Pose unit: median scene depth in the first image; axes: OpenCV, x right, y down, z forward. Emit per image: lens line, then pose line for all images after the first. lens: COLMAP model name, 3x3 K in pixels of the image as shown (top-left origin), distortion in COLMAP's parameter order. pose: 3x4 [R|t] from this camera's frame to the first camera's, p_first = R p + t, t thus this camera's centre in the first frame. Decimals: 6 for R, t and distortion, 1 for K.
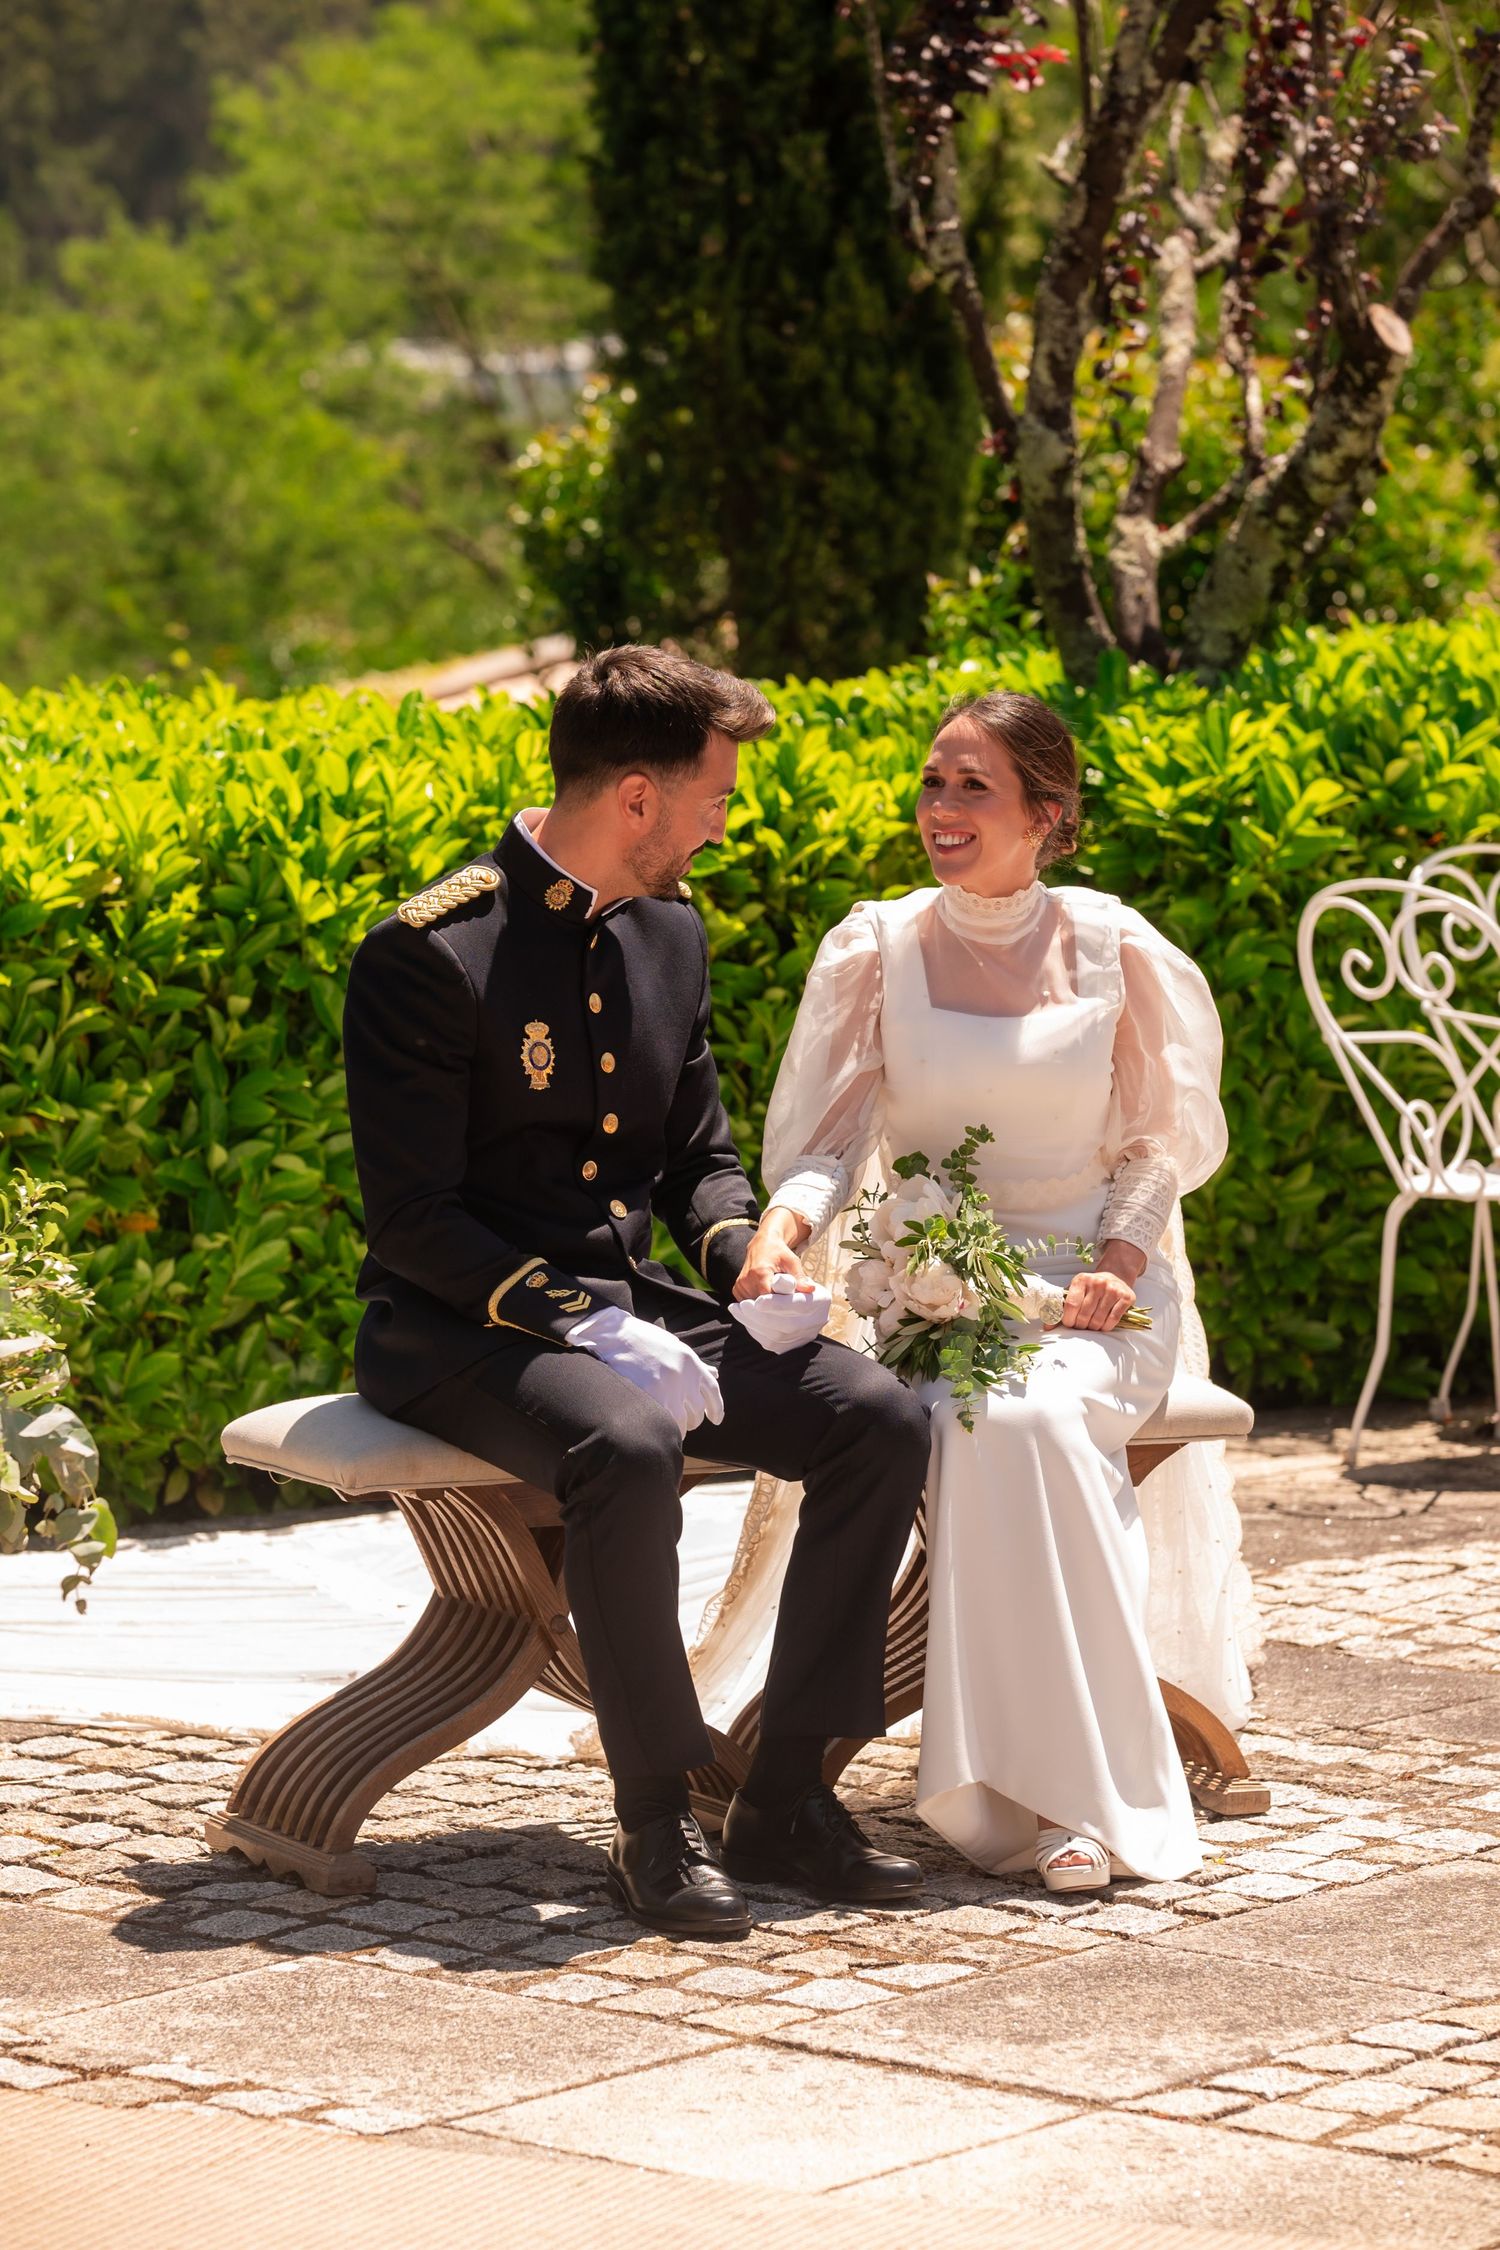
lens RADIAL K [[7656.8, 0, 754.1], [0, 7656.8, 1123.3], [0, 0, 1]] dist [-0.210463, 0.000000]
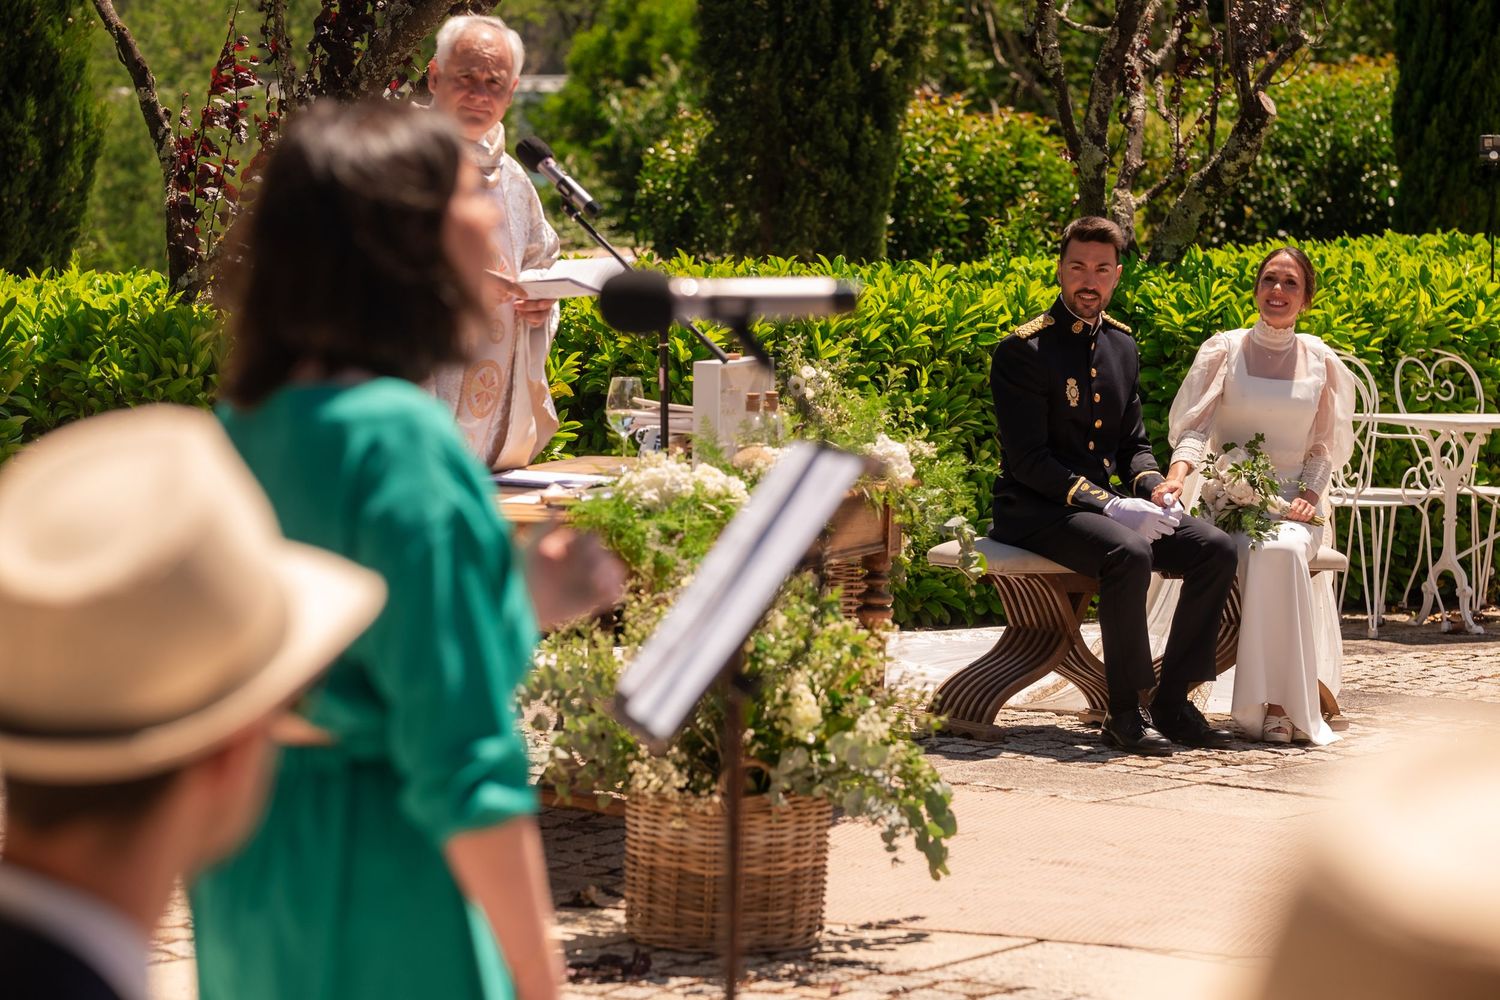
lens RADIAL K [[5104.6, 0, 747.9], [0, 5104.6, 500.9], [0, 0, 1]] dist [-0.210463, 0.000000]
pose [[0.996450, 0.028312, 0.079281, -0.184206], [-0.026457, 0.999353, -0.024360, 0.047481], [-0.079920, 0.022176, 0.996555, -0.417873]]
